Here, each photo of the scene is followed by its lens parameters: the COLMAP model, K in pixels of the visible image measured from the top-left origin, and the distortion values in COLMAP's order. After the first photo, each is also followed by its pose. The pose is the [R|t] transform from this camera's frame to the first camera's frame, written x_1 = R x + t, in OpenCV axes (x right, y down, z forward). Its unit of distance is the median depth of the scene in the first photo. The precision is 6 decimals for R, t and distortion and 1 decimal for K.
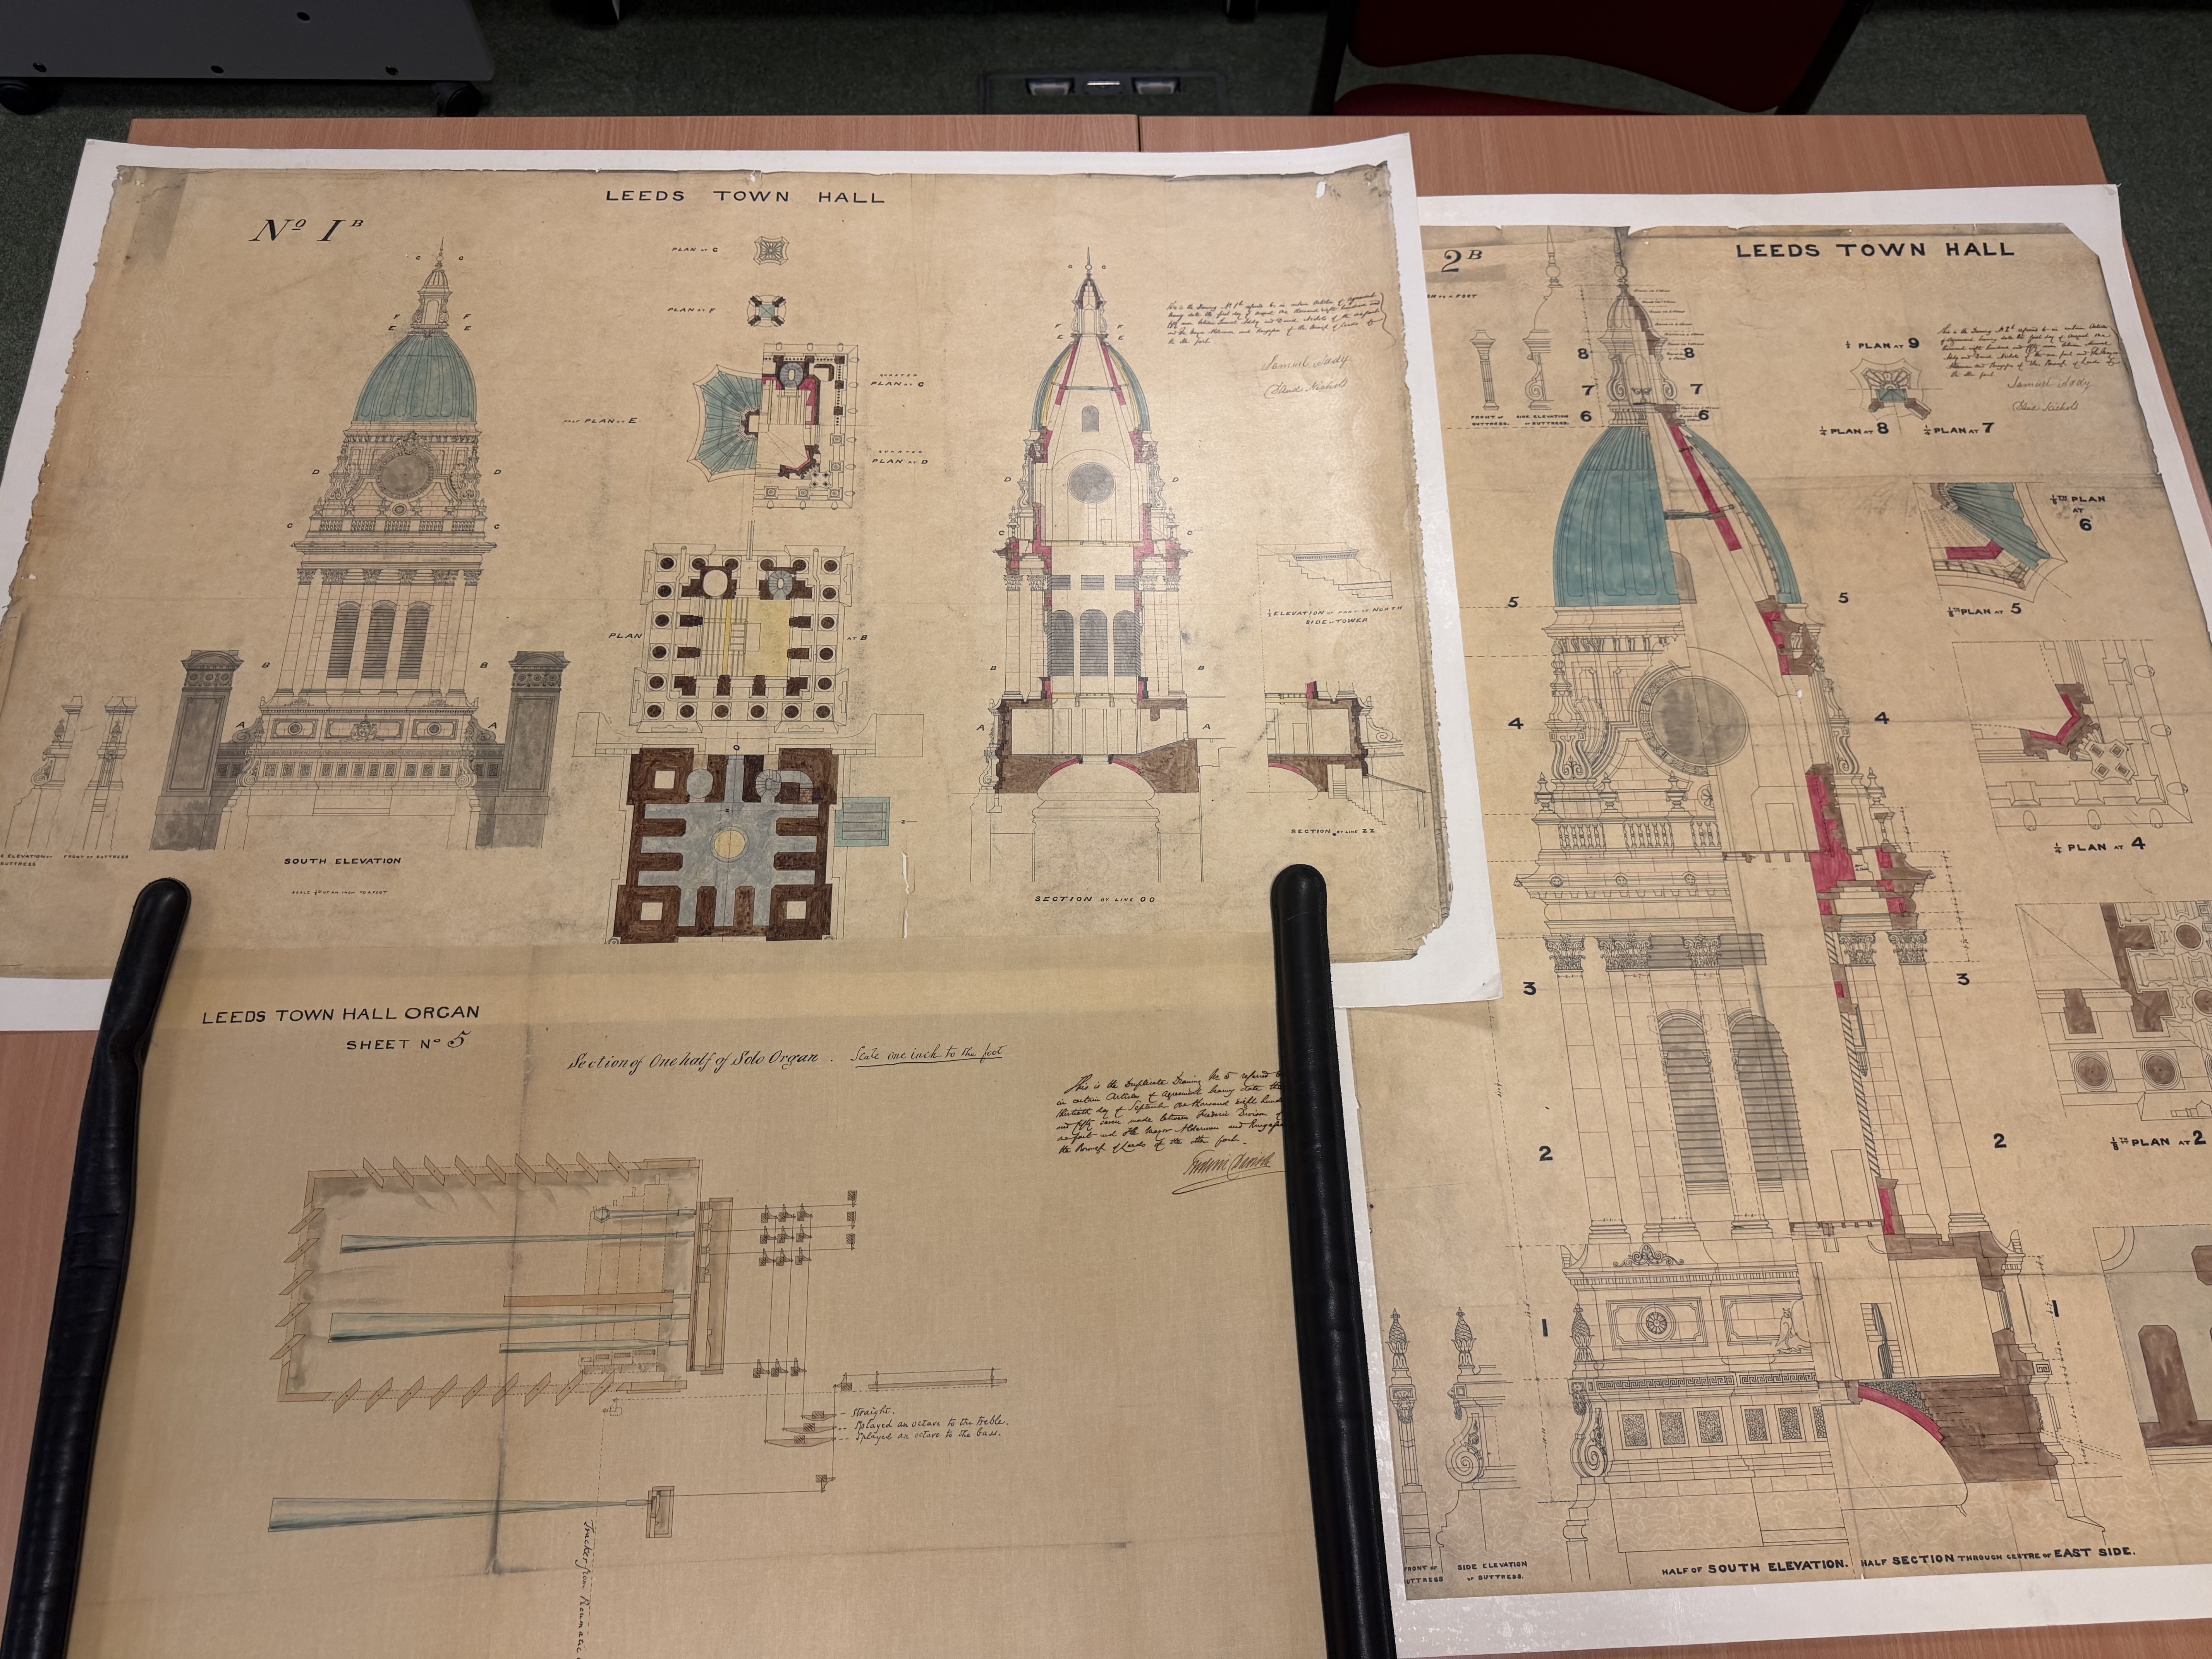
lens RADIAL K [[1579.4, 0, 1111.5], [0, 1579.4, 830.6], [0, 0, 1]] dist [0.014278, -0.022476]
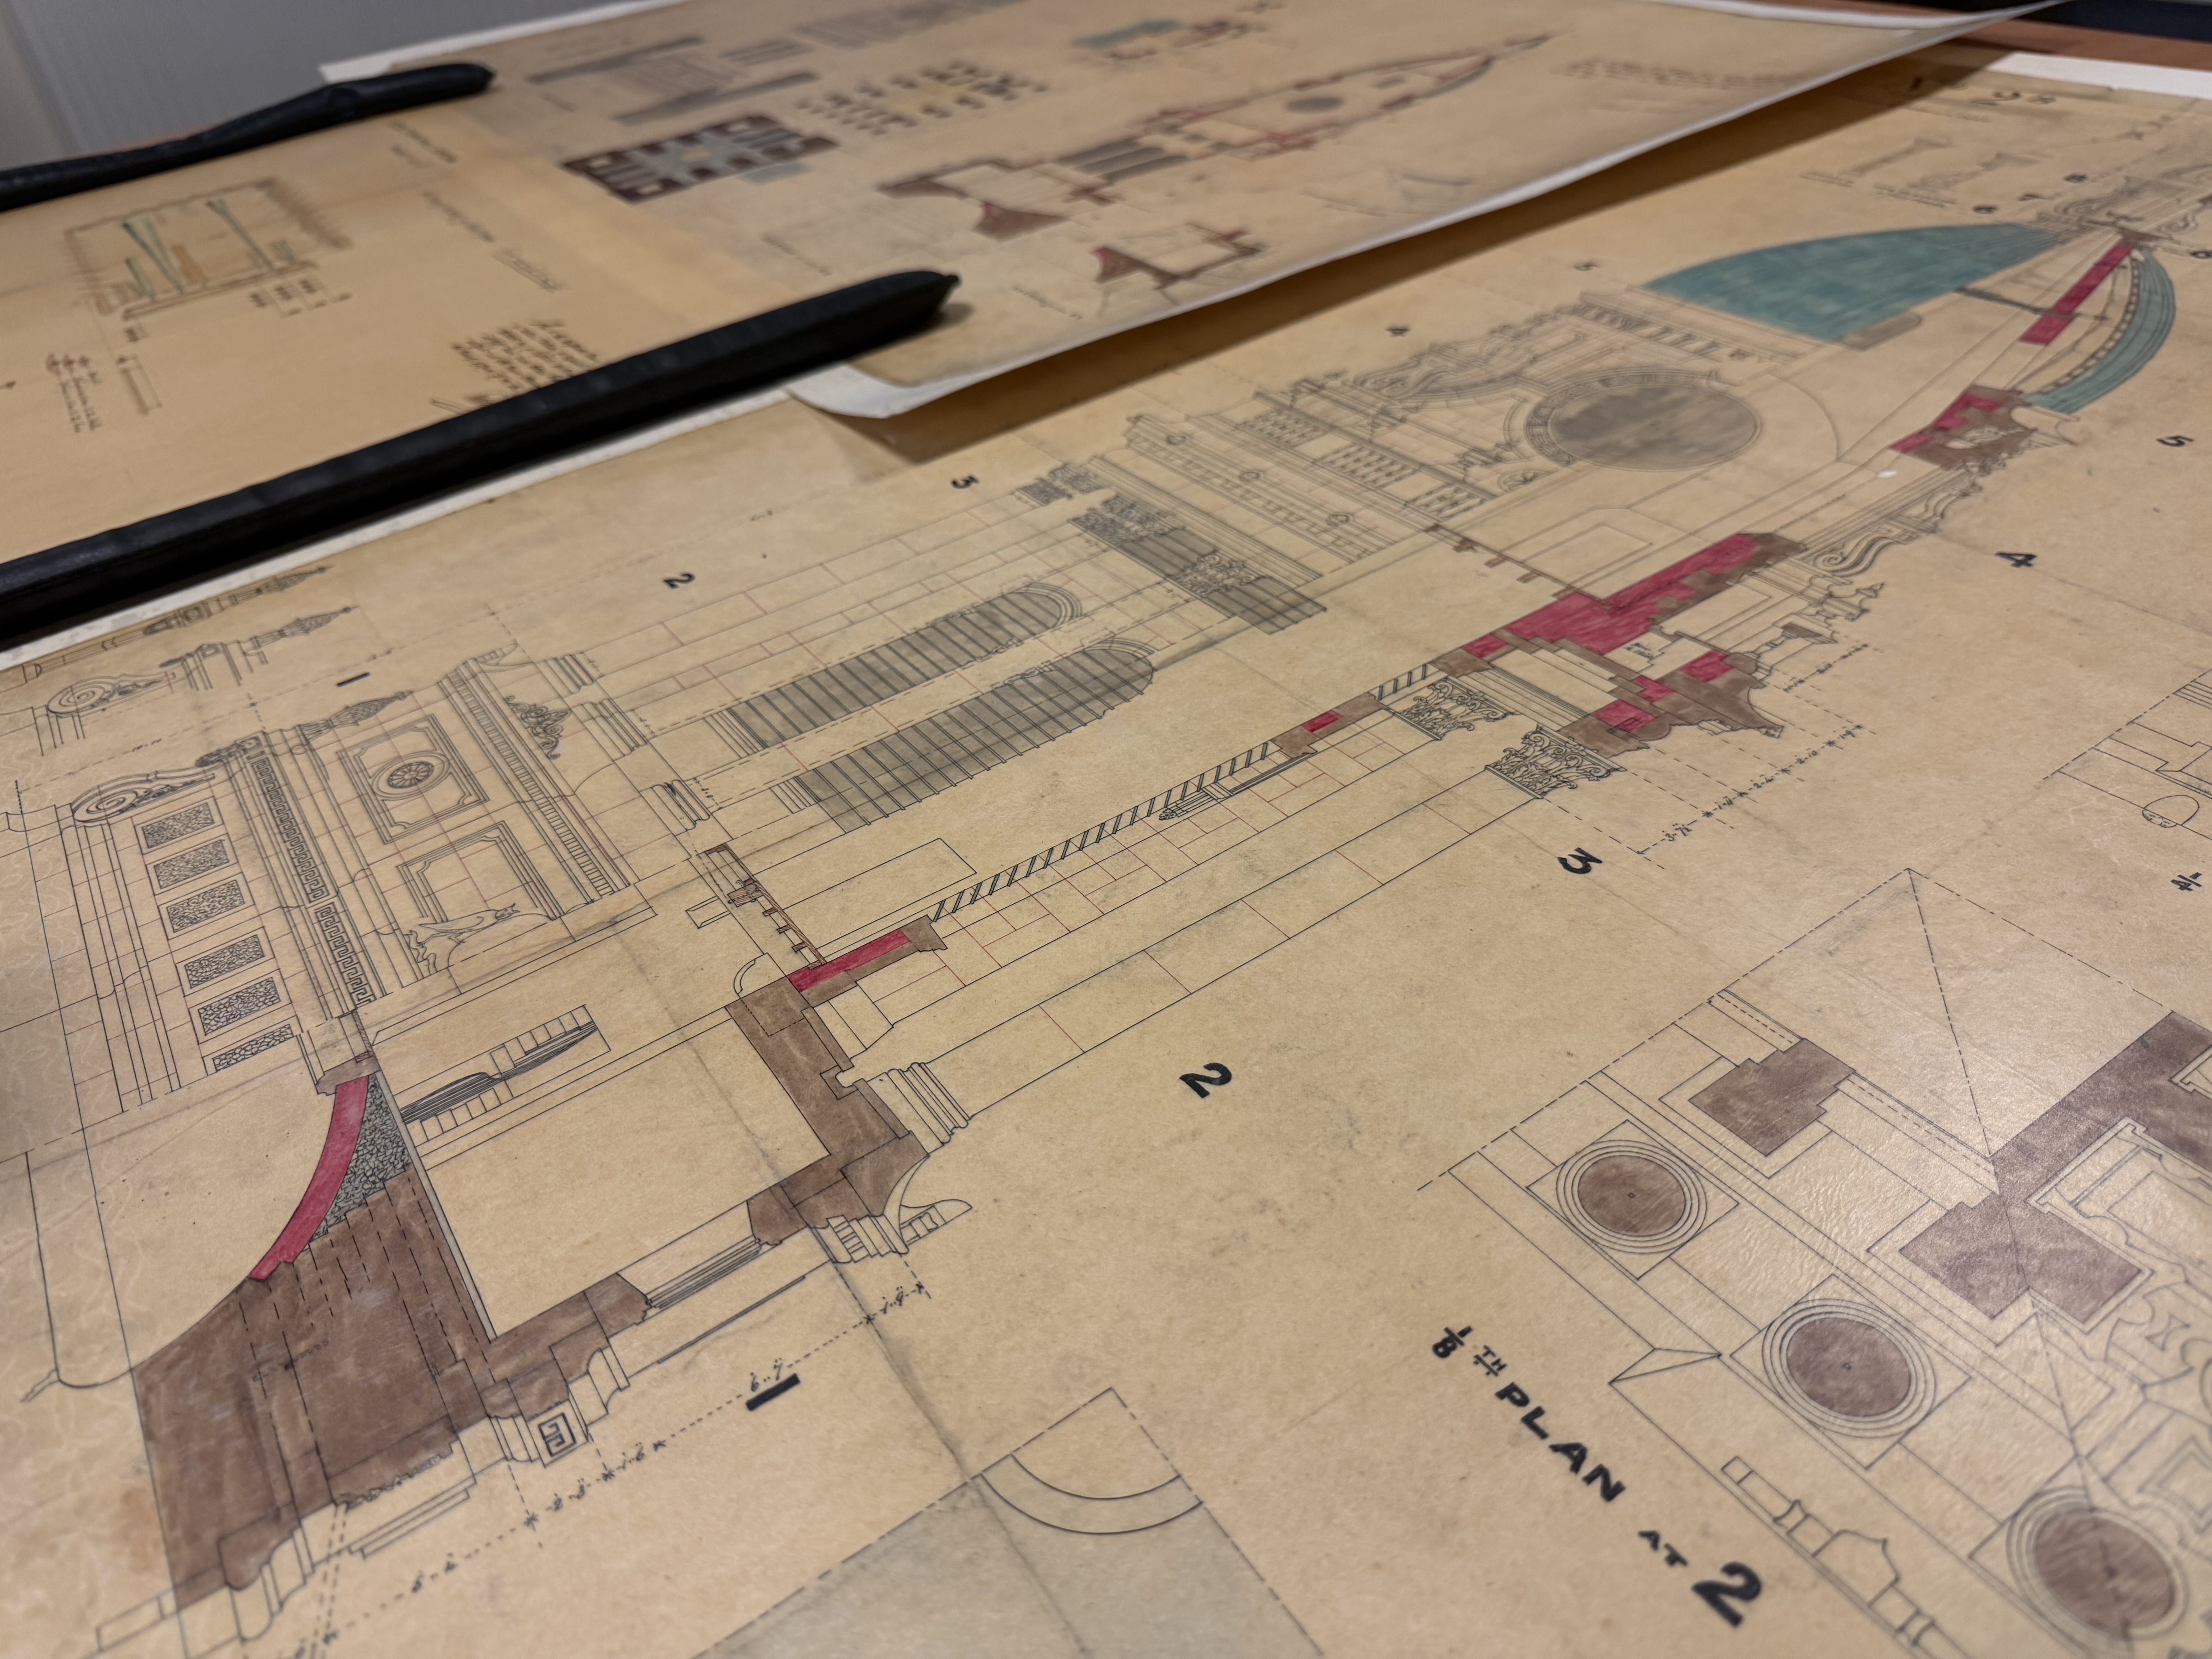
lens RADIAL K [[1634.4, 0, 1101.4], [0, 1634.4, 828.8], [0, 0, 1]] dist [-0.001058, -0.025970]
pose [[0.515406, 0.436474, -0.737459, 0.722852], [-0.749981, 0.646089, -0.141762, 0.212208], [0.414589, 0.626146, 0.660346, 0.695504]]
